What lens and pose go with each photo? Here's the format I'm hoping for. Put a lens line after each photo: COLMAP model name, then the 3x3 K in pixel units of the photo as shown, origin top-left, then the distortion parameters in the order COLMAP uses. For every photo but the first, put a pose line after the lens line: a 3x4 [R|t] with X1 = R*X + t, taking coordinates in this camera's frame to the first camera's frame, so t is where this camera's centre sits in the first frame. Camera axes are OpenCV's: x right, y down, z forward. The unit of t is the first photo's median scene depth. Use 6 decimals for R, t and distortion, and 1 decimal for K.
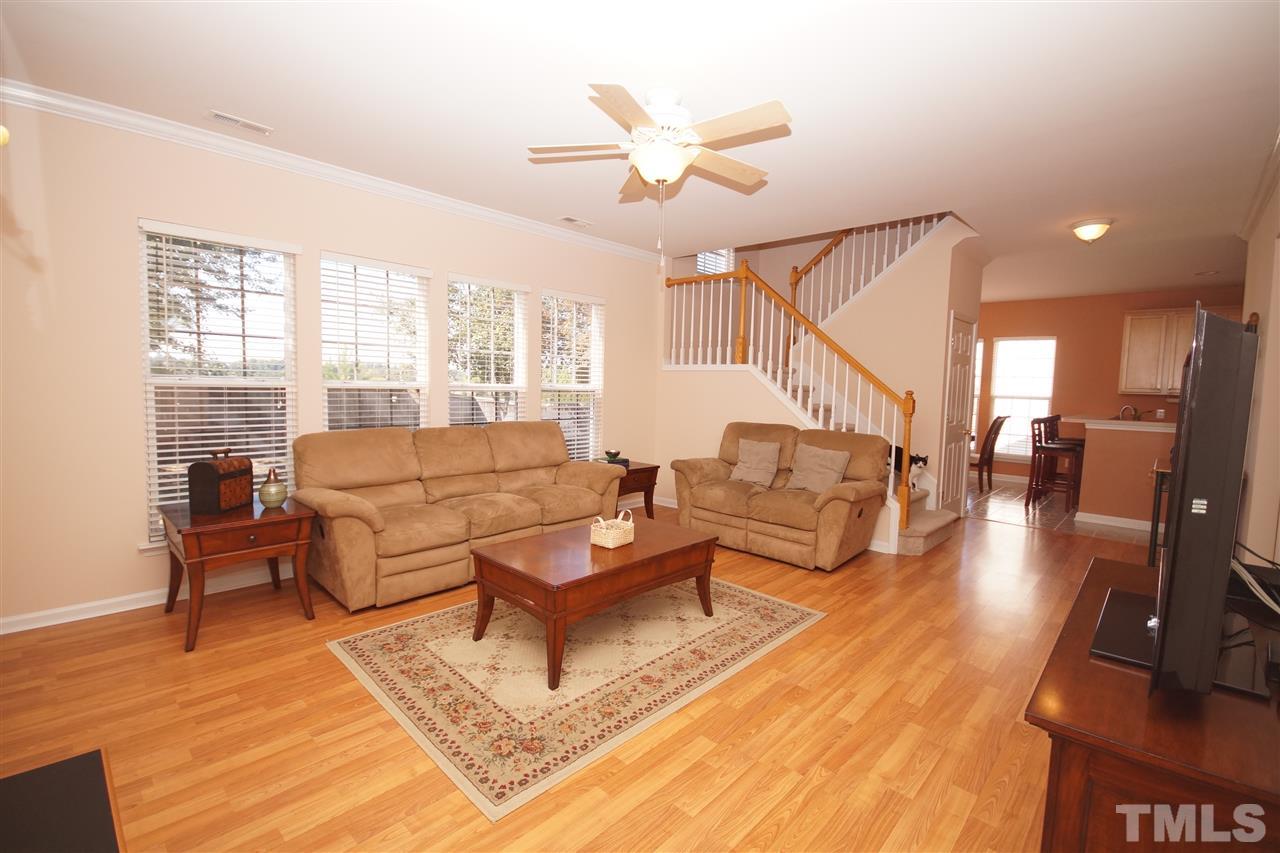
lens RADIAL K [[570.4, 0, 635.0], [0, 570.4, 431.6], [0, 0, 1]] dist [0.002195, 0.000051]
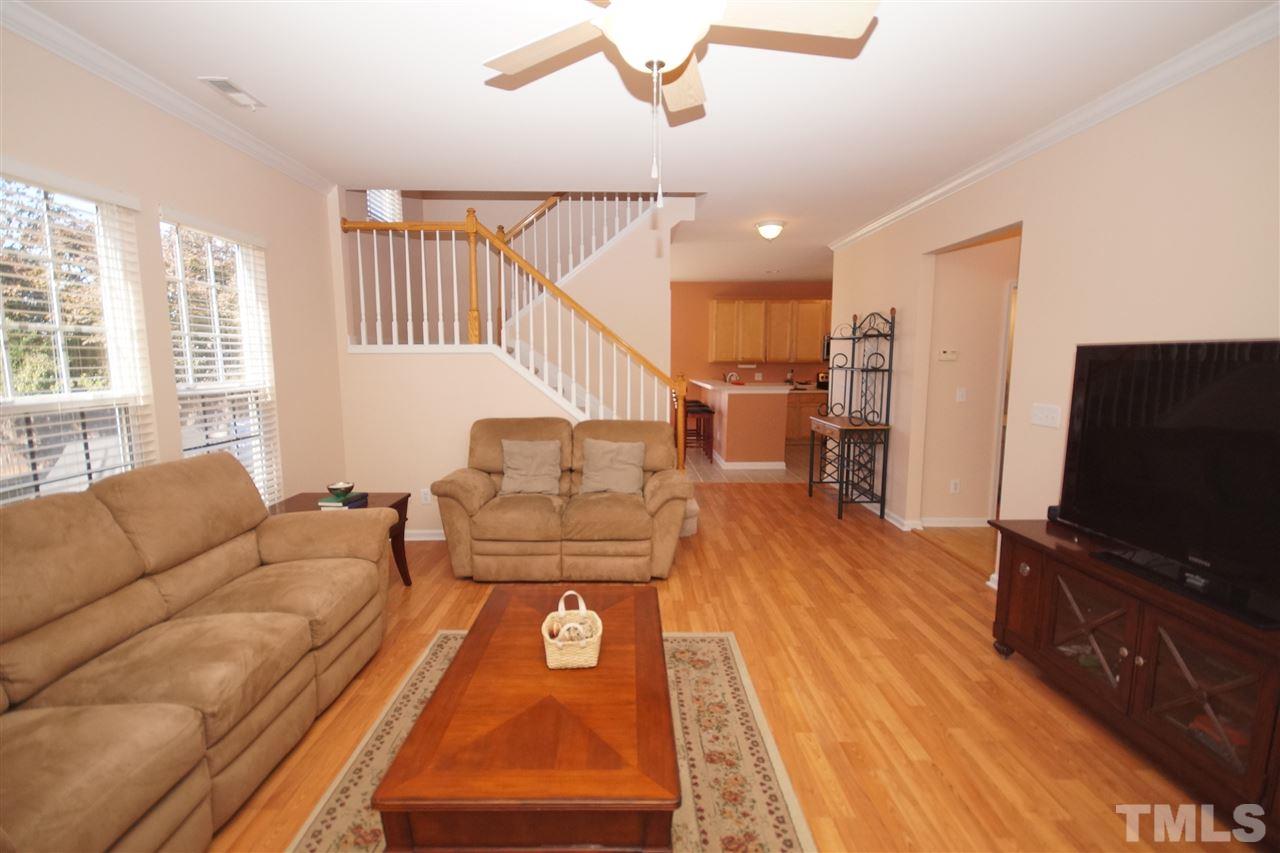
lens RADIAL K [[570.4, 0, 637.8], [0, 570.4, 427.6], [0, 0, 1]] dist [0.002195, 0.000051]
pose [[0.713105, -0.109647, 0.692430, -0.291582], [0.077824, 0.993970, 0.077249, -0.065708], [-0.696724, -0.001199, 0.717338, 0.383943]]
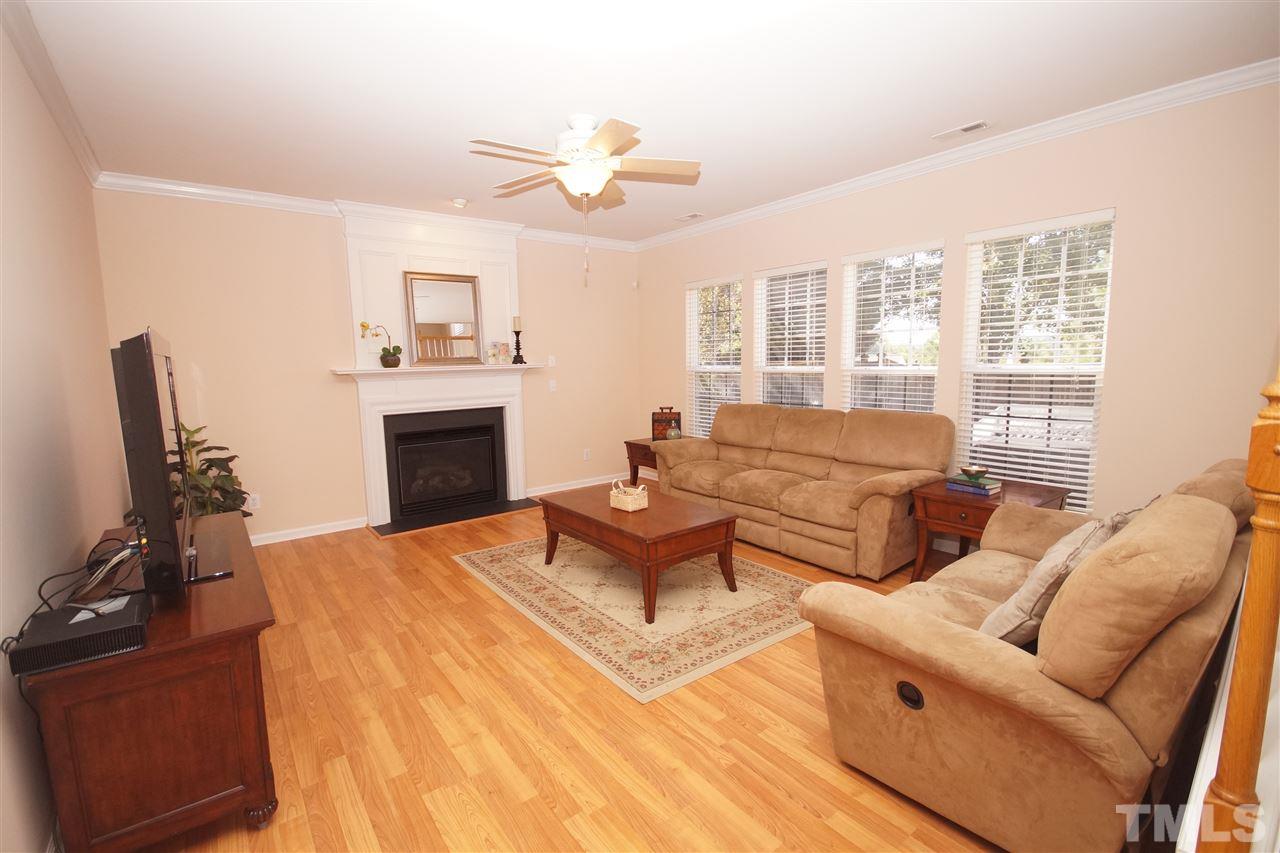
lens RADIAL K [[570.4, 0, 630.7], [0, 570.4, 428.5], [0, 0, 1]] dist [0.002195, 0.000051]
pose [[-0.173482, 0.094287, -0.980313, 0.812080], [-0.067332, 0.991942, 0.107321, -0.065961], [0.982533, 0.084625, -0.165736, 0.888245]]
